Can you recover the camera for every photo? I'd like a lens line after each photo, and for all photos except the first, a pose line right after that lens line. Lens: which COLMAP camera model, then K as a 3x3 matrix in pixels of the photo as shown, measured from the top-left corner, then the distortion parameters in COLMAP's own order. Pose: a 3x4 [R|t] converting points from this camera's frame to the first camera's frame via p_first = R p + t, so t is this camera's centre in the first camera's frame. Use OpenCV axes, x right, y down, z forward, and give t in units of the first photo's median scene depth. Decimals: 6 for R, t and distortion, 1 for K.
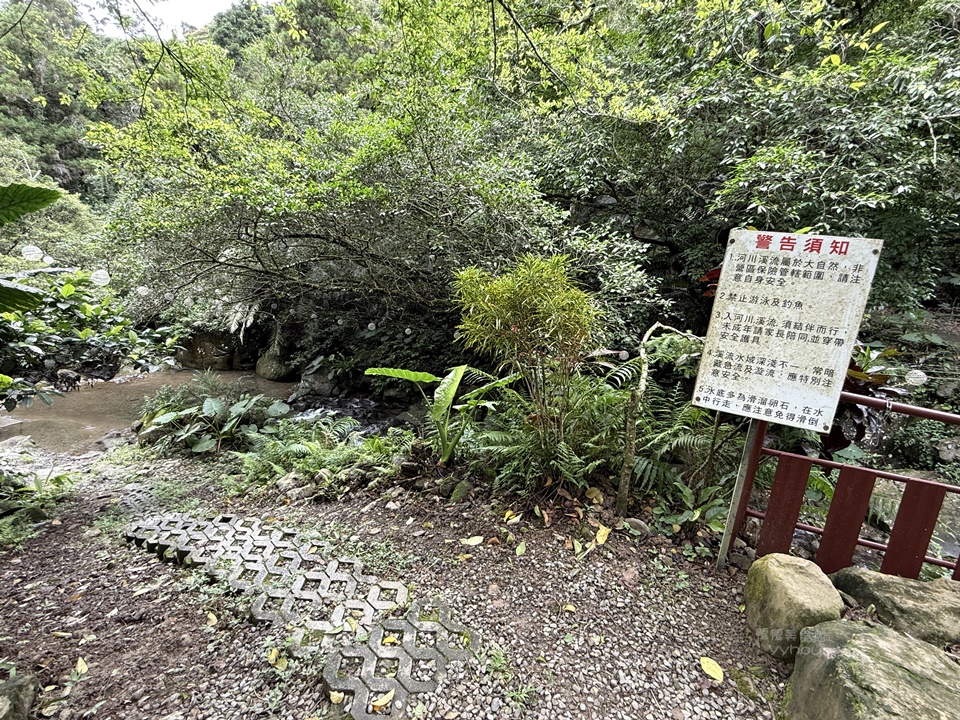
lens RADIAL K [[447.3, 0, 480.2], [0, 447.3, 359.8], [0, 0, 1]] dist [0.000327, -0.000014]
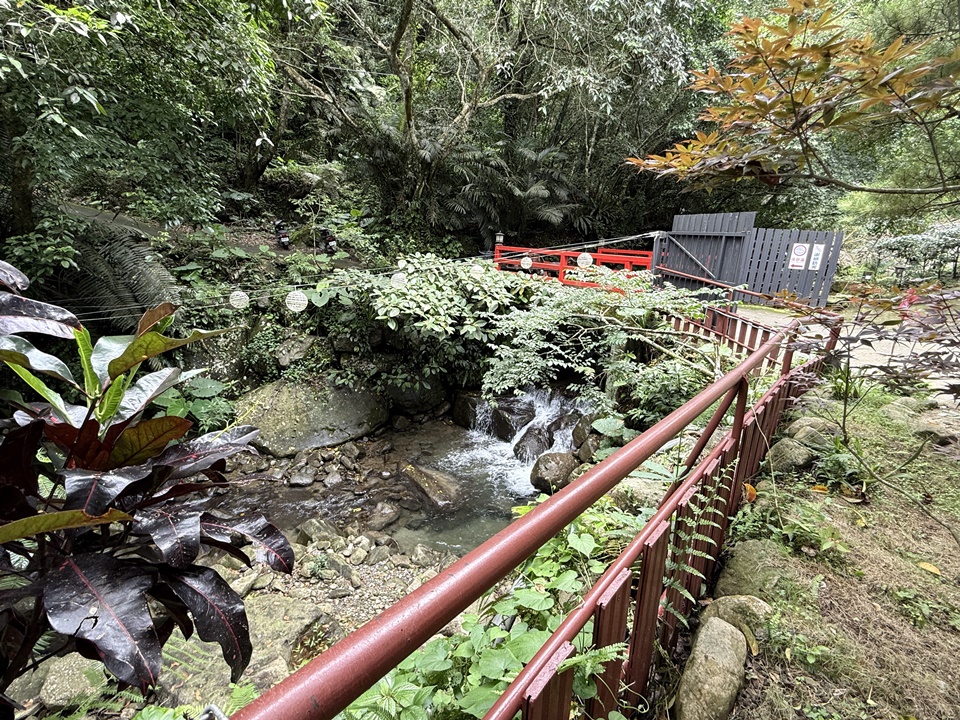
lens RADIAL K [[447.3, 0, 479.1], [0, 447.3, 360.6], [0, 0, 1]] dist [0.000327, -0.000014]
pose [[0.285553, -0.333719, 0.898382, 0.187515], [0.187934, 0.938712, 0.288965, -0.007962], [-0.939755, 0.086322, 0.330769, 0.182652]]
